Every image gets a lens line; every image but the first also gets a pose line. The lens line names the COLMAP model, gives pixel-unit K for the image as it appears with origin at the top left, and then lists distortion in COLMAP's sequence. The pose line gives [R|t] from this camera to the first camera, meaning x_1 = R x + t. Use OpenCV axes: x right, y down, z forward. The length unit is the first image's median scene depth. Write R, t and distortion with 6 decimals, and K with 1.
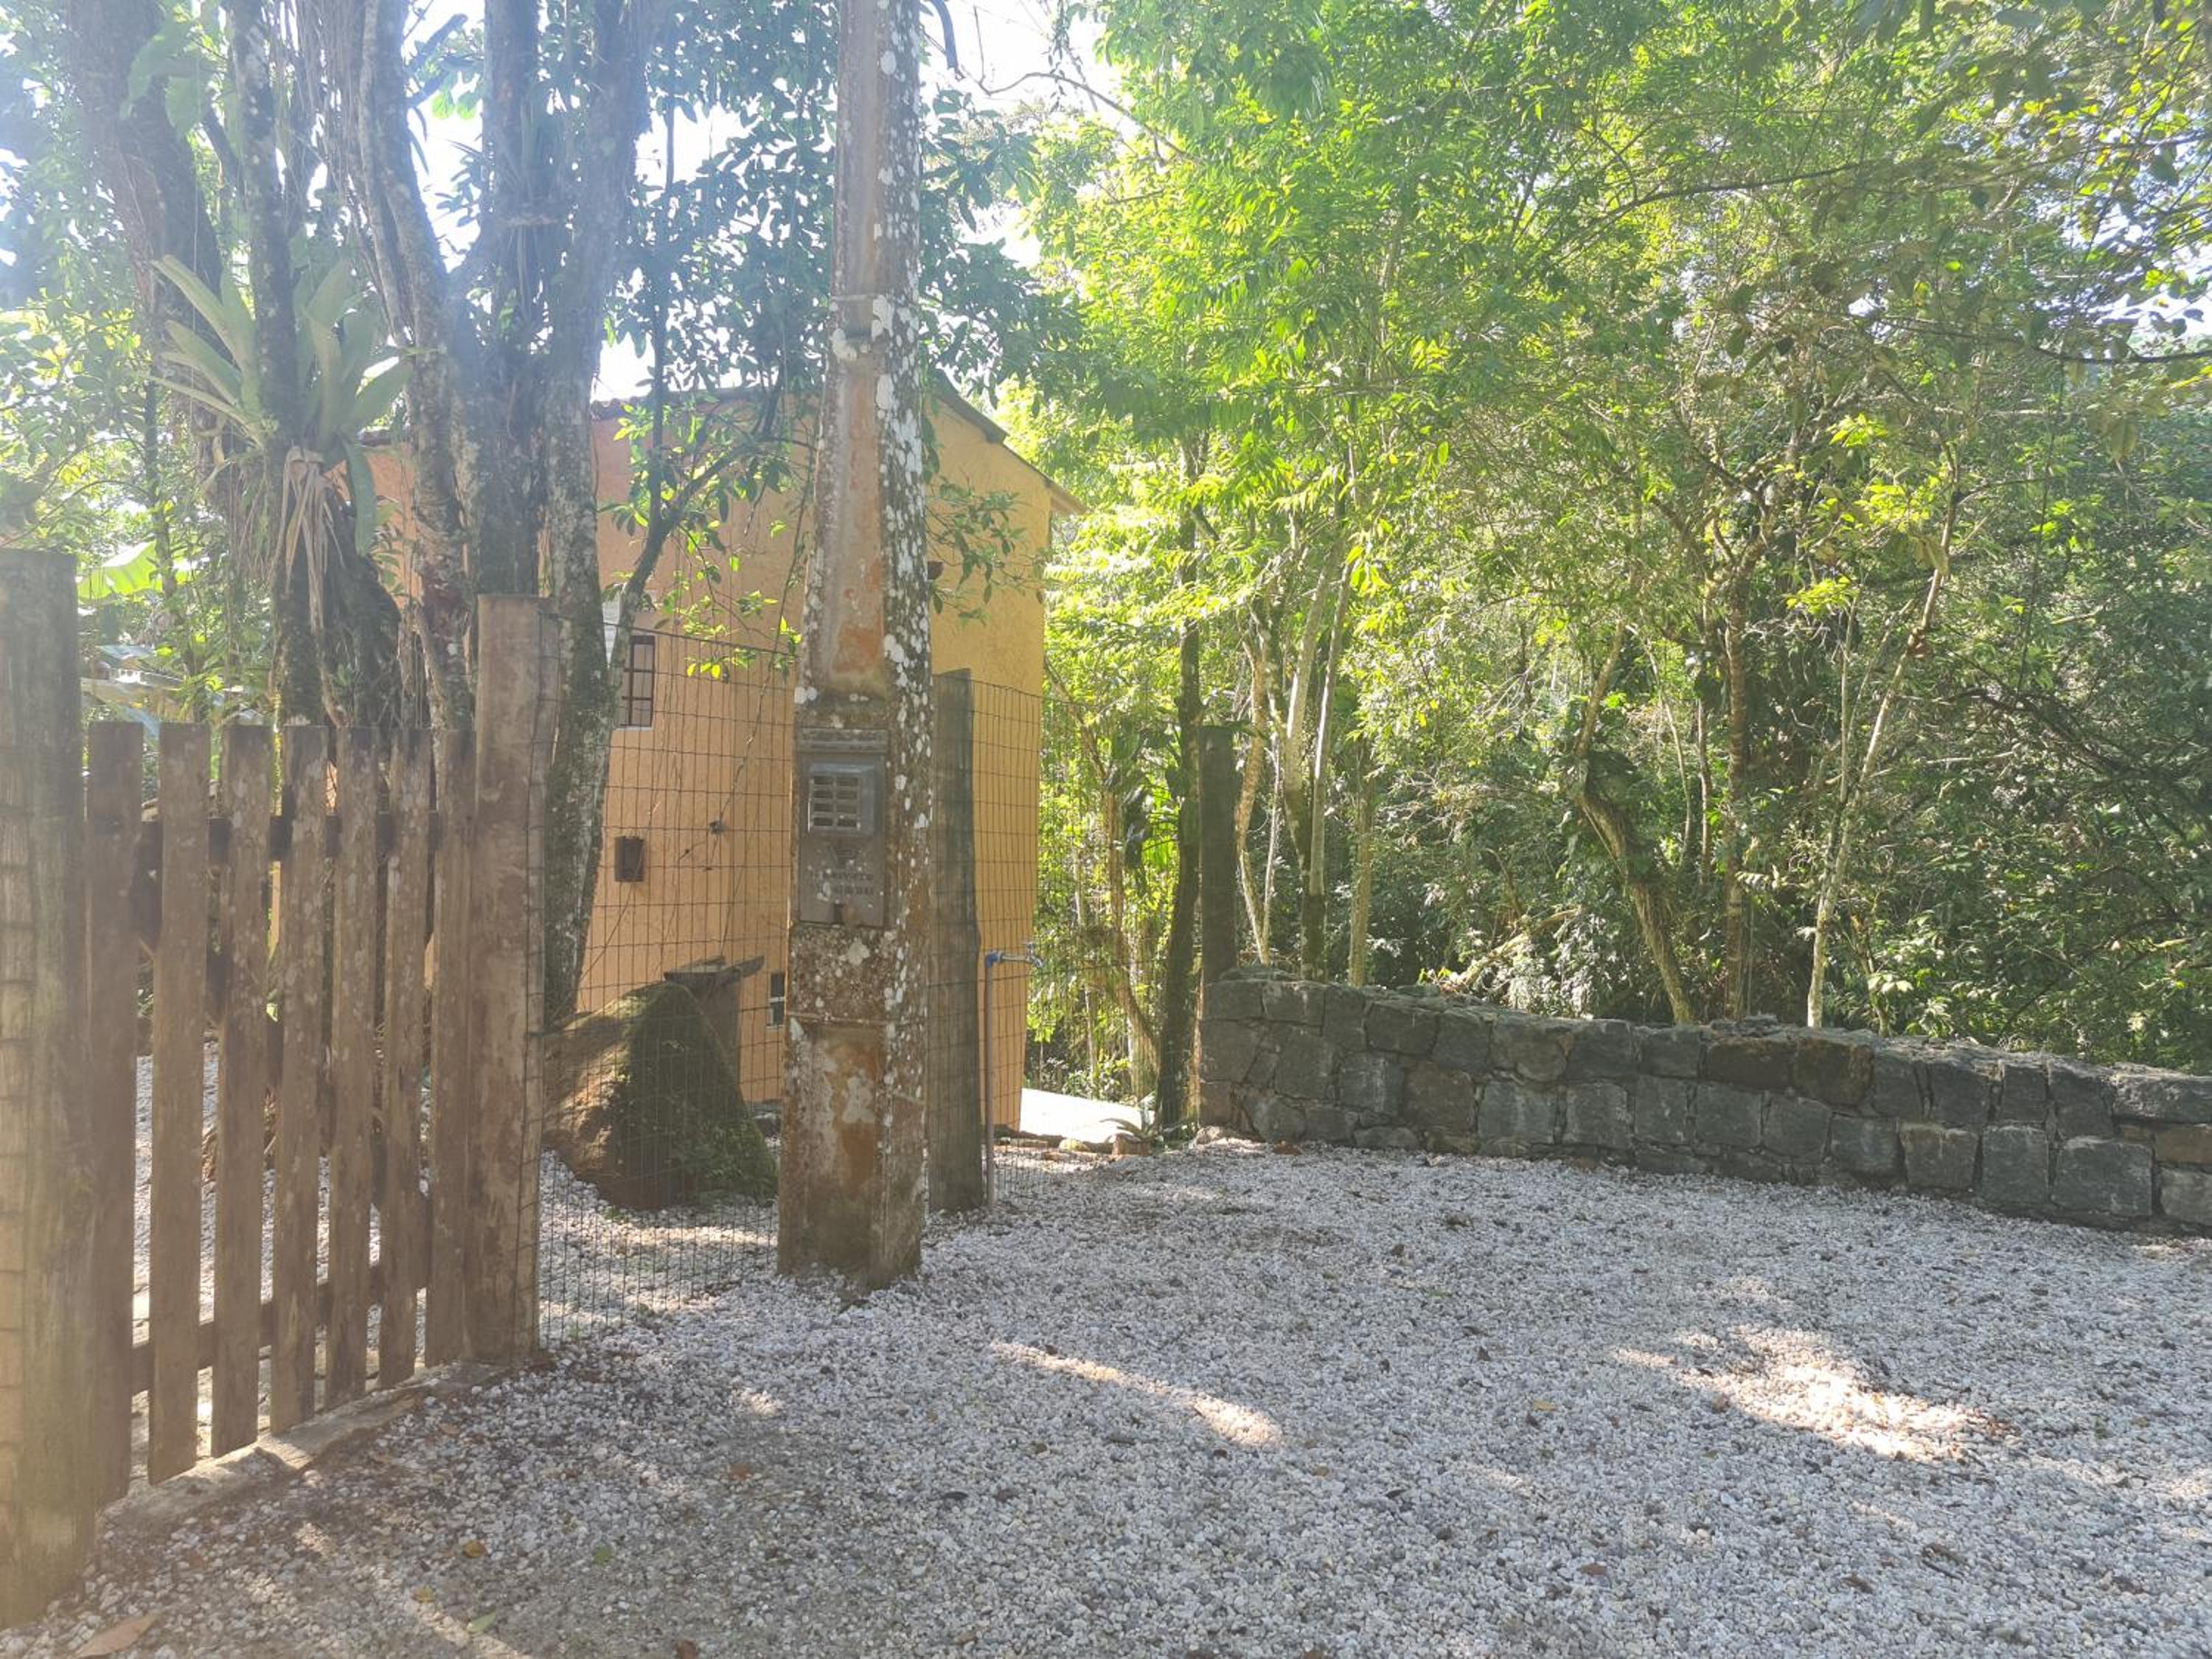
lens RADIAL K [[1641.0, 0, 1104.8], [0, 1641.0, 824.4], [0, 0, 1]] dist [0.036003, -0.013273]
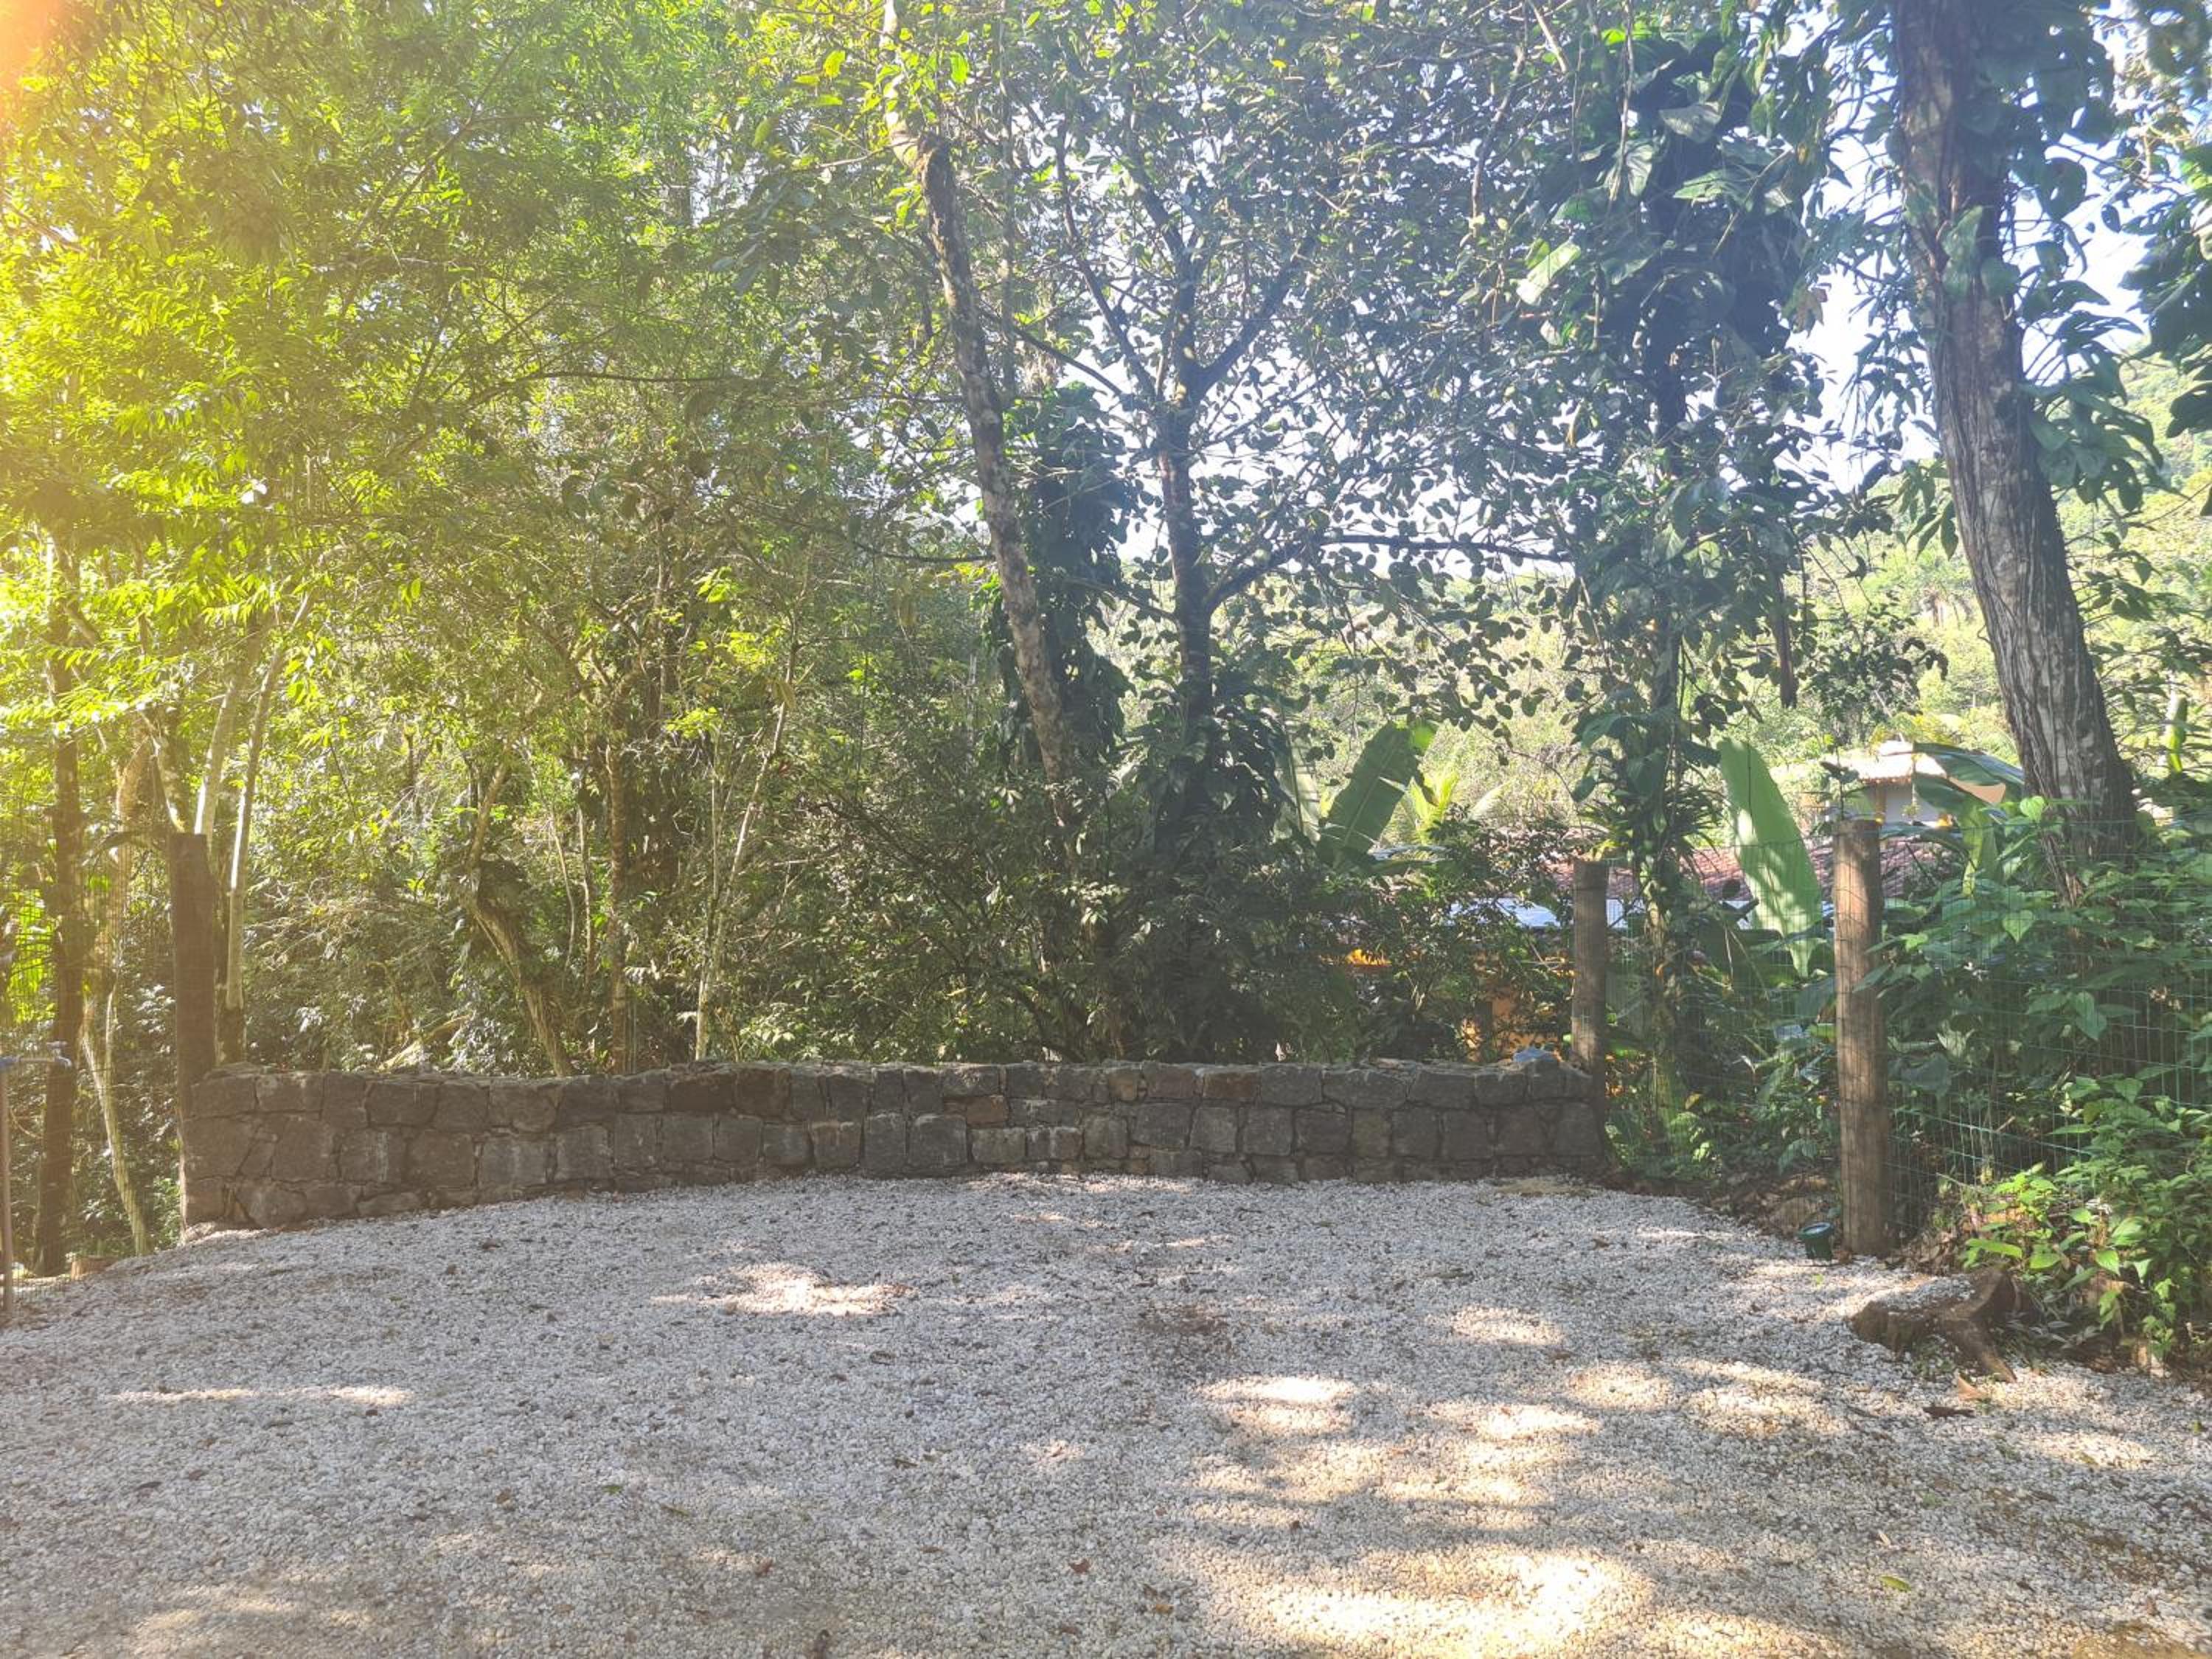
lens RADIAL K [[1641.0, 0, 1105.8], [0, 1641.0, 828.6], [0, 0, 1]] dist [0.036003, -0.013273]
pose [[0.781148, -0.007199, 0.624305, -0.138457], [0.048155, 0.997650, -0.048749, 0.015658], [-0.622487, 0.068143, 0.779658, -0.174090]]
